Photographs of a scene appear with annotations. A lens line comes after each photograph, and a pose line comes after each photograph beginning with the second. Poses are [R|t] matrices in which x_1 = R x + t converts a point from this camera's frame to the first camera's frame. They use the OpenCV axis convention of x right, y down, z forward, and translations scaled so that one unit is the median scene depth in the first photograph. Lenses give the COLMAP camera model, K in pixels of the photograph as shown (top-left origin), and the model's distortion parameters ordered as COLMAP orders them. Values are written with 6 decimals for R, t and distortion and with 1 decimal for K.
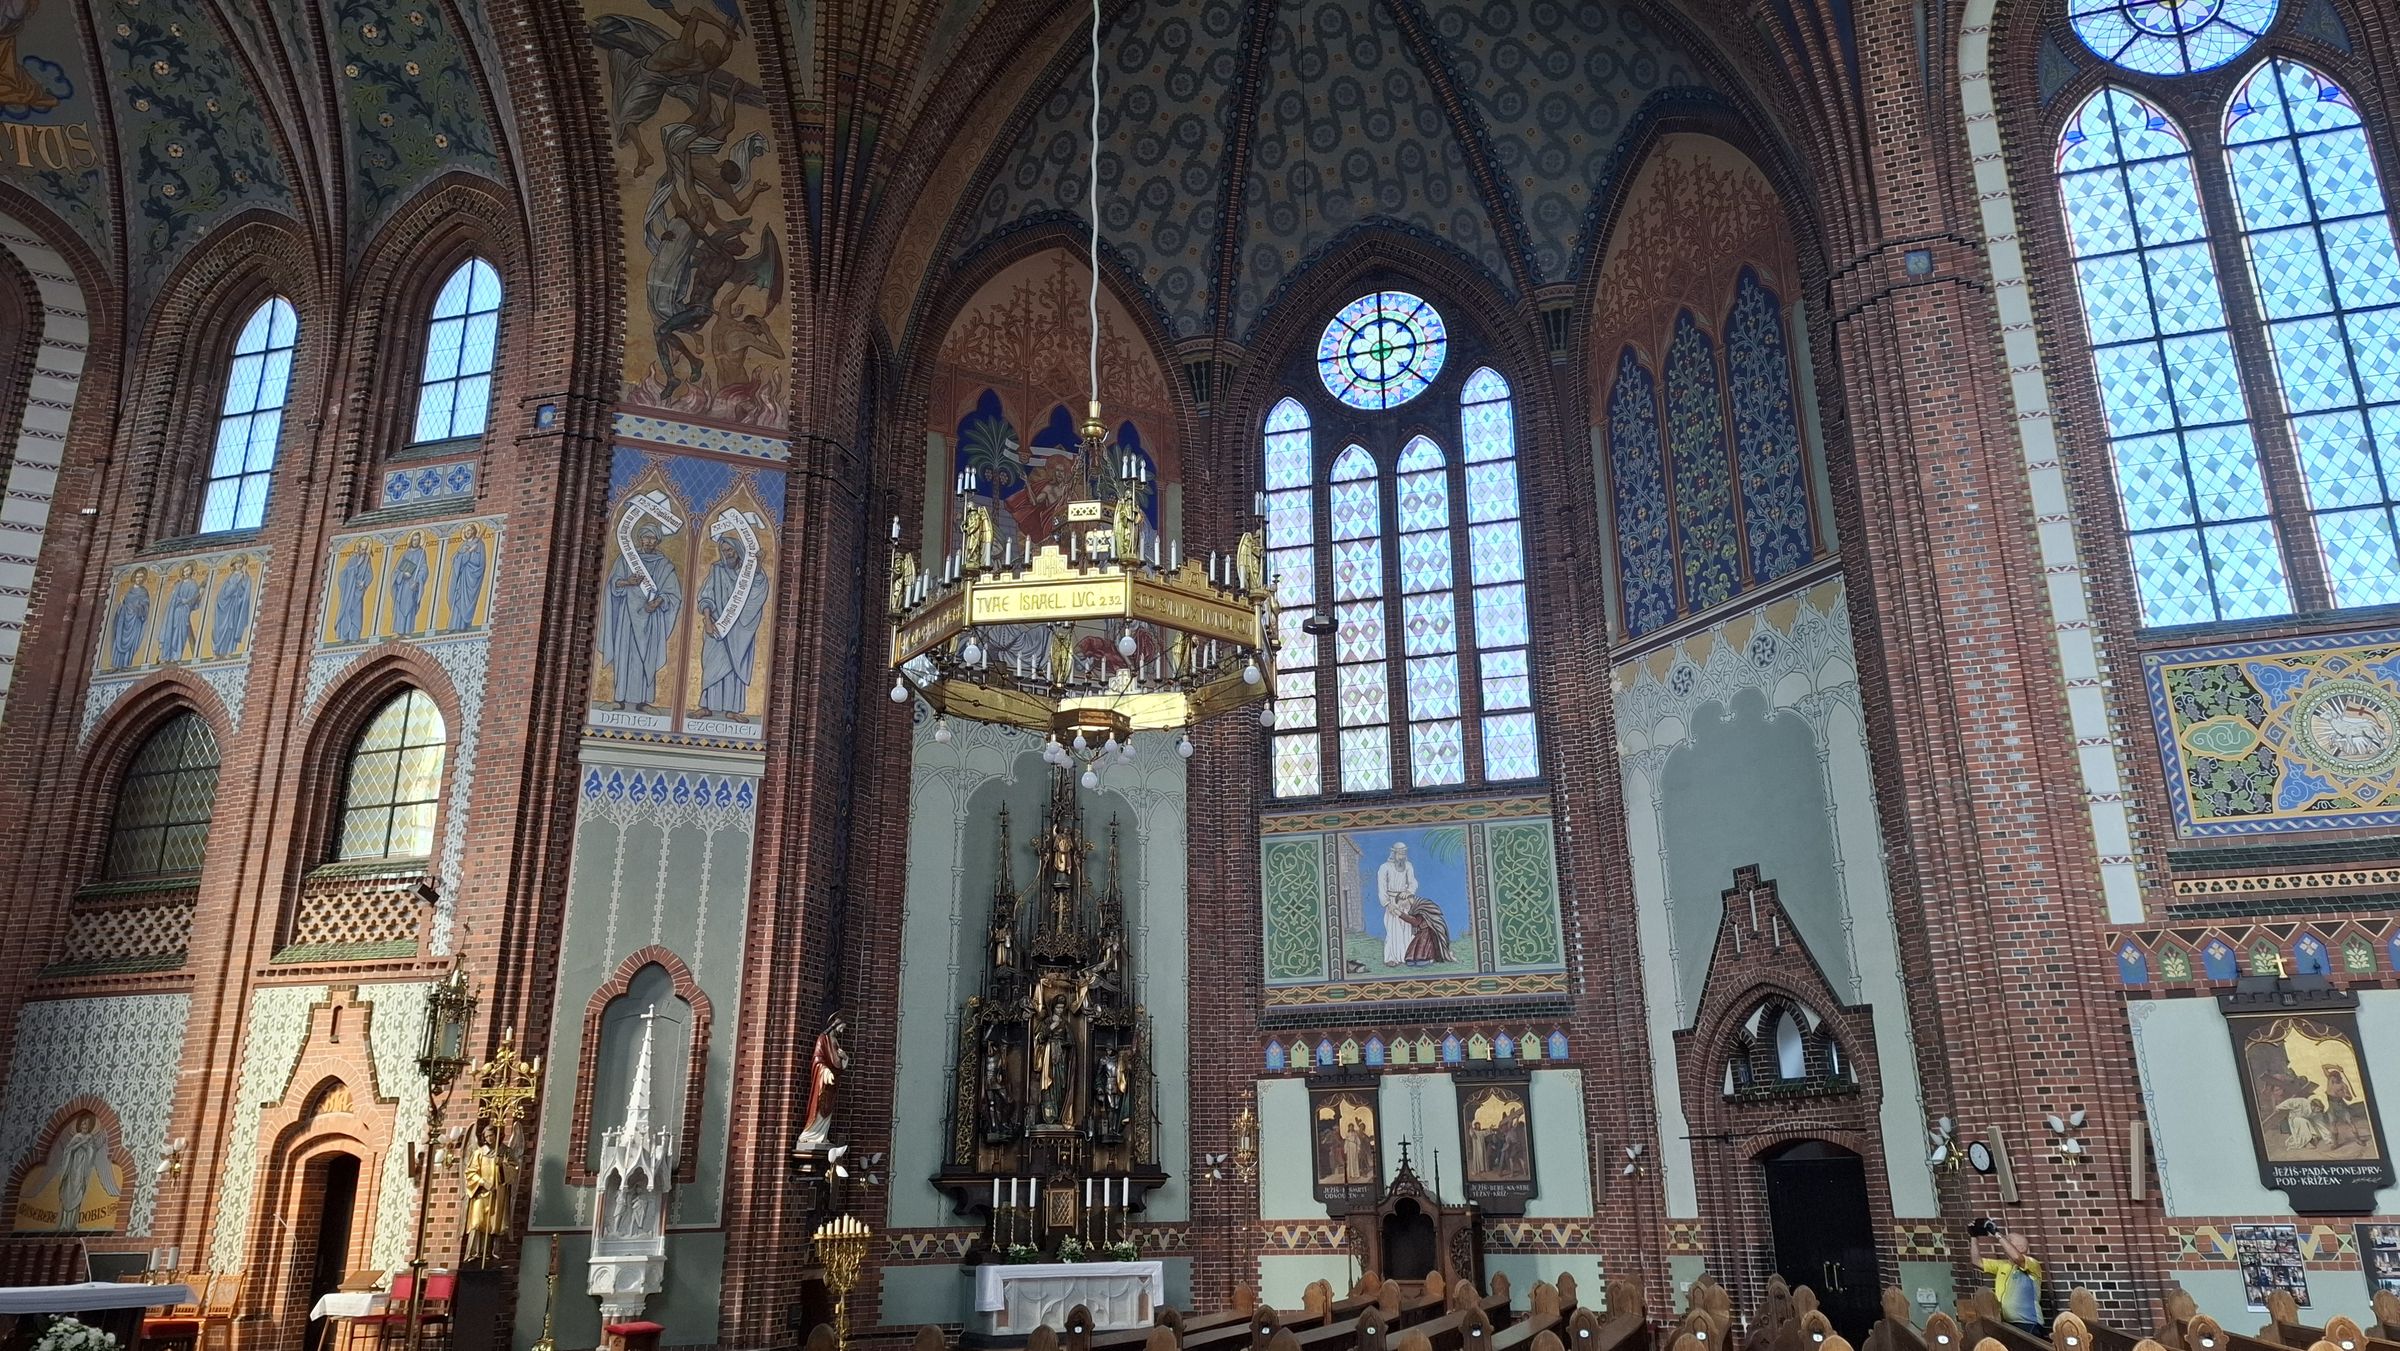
lens RADIAL K [[1634.3, 0, 1230.7], [0, 1634.3, 657.6], [0, 0, 1]] dist [0.047940, -0.034895]
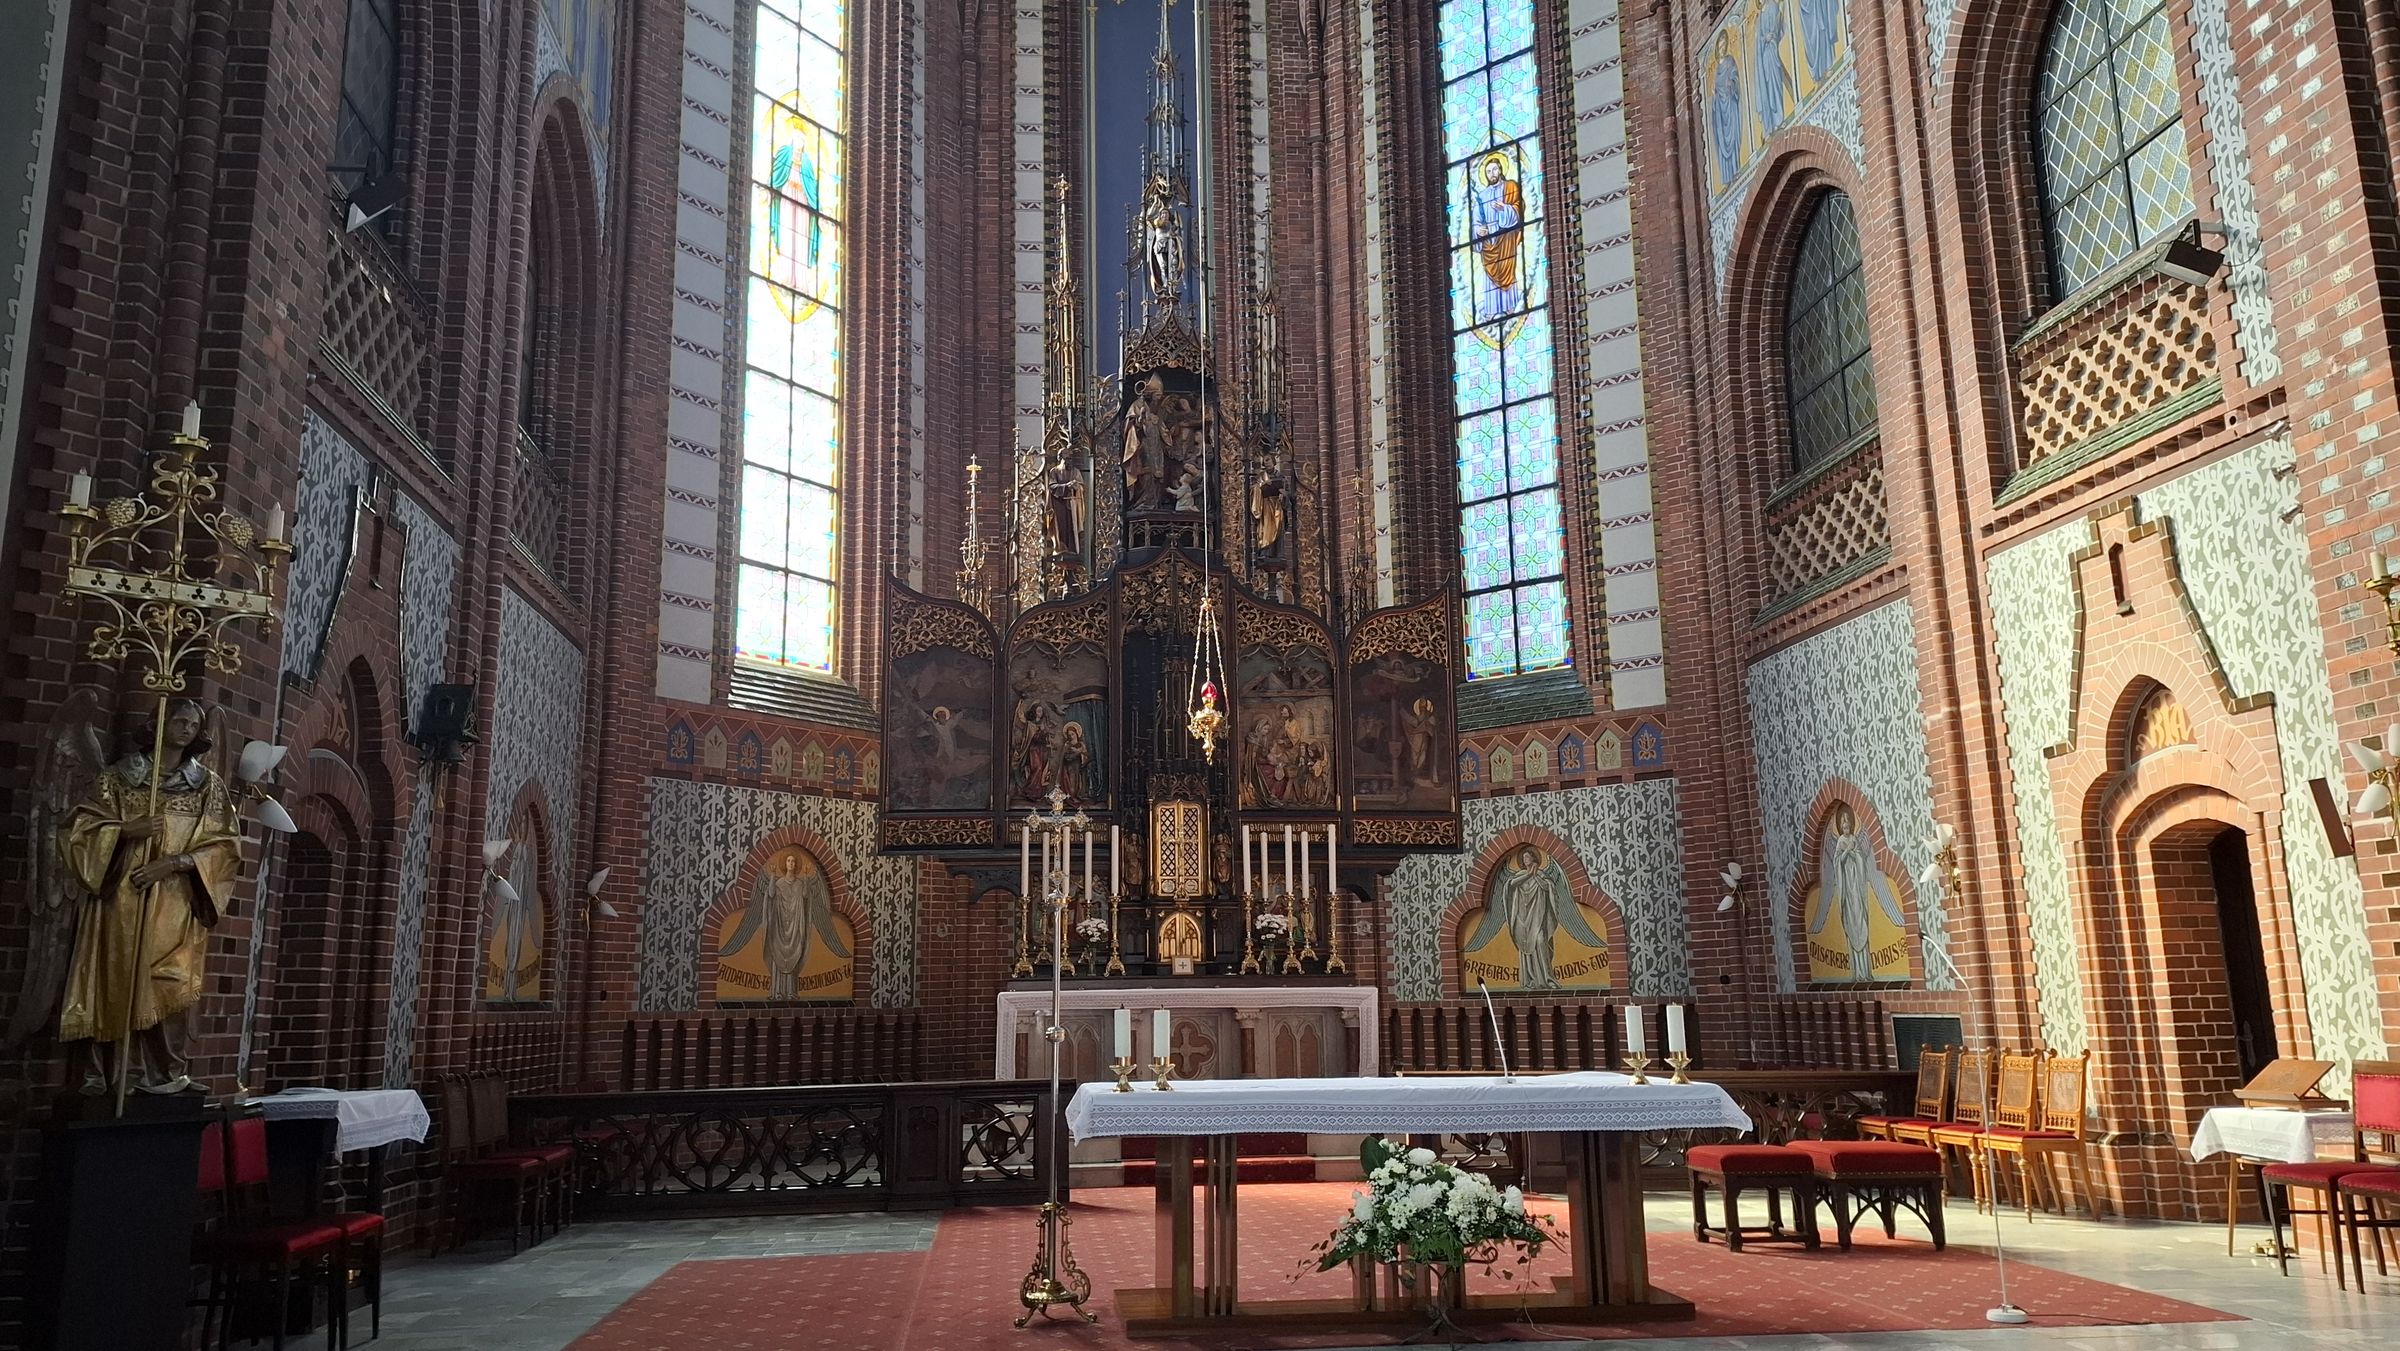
lens RADIAL K [[1648.1, 0, 1198.2], [0, 1648.1, 689.5], [0, 0, 1]] dist [0.130589, -0.196261]
pose [[0.385548, -0.169257, -0.907031, -0.196615], [0.305661, 0.950953, -0.047527, 0.193229], [0.870588, -0.258920, 0.418373, 0.542600]]
